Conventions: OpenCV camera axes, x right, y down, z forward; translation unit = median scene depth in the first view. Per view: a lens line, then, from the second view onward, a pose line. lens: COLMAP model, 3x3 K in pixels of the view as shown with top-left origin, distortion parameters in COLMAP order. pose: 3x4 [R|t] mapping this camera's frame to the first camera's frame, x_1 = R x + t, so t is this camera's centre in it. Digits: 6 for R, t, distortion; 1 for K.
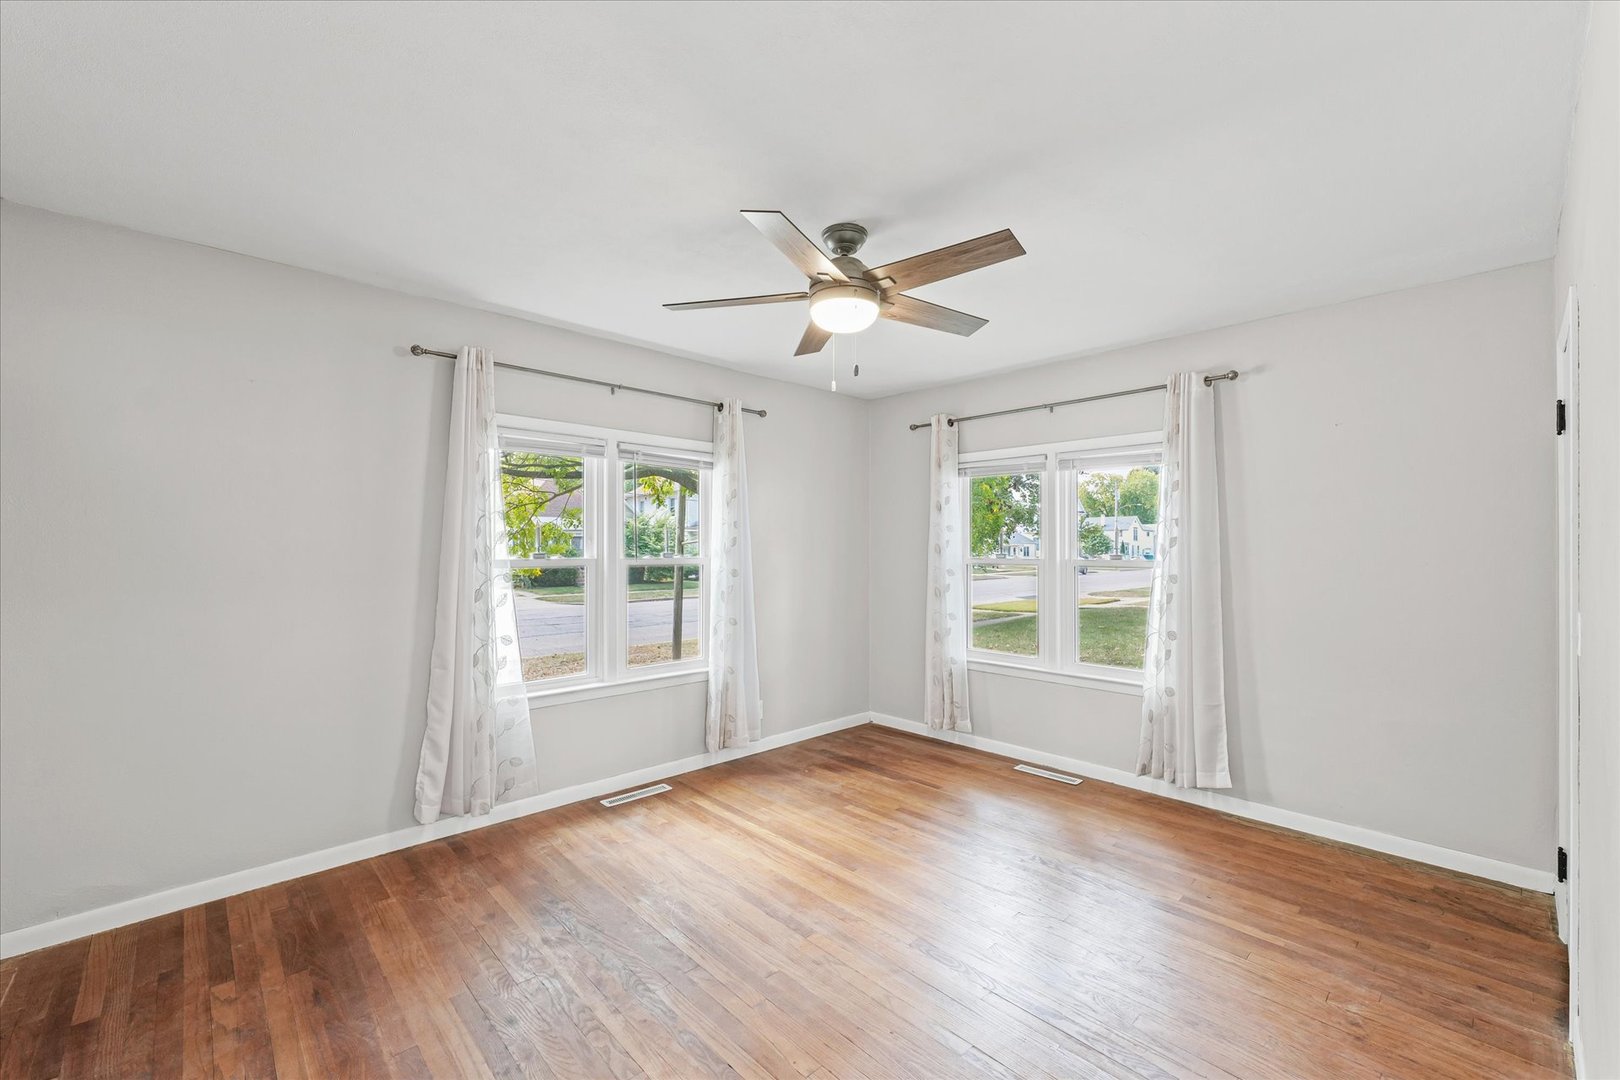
lens RADIAL K [[669.2, 0, 810.0], [0, 669.2, 540.0], [0, 0, 1]] dist [-0.000002, -0.000198]
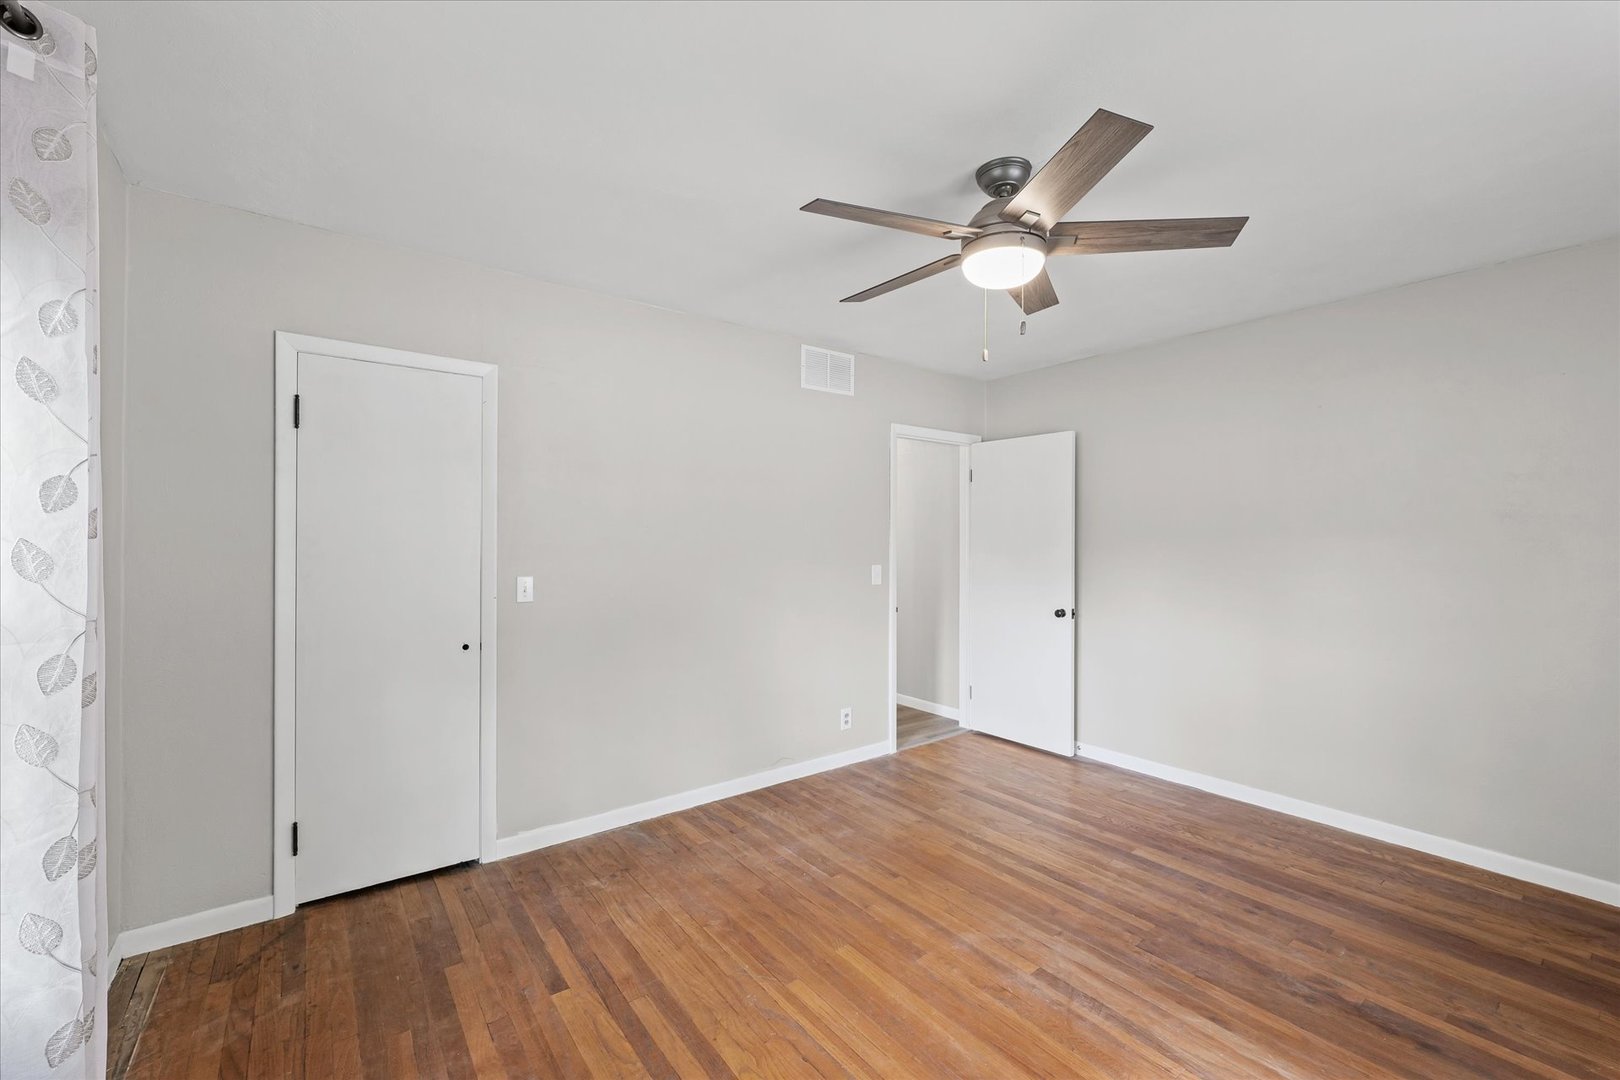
lens RADIAL K [[669.2, 0, 810.0], [0, 669.2, 540.0], [0, 0, 1]] dist [-0.000002, -0.000198]
pose [[-0.994518, -0.003965, 0.104494, 0.207642], [-0.005046, 0.999936, -0.010089, 0.023419], [-0.104448, -0.010561, -0.994474, 1.906467]]
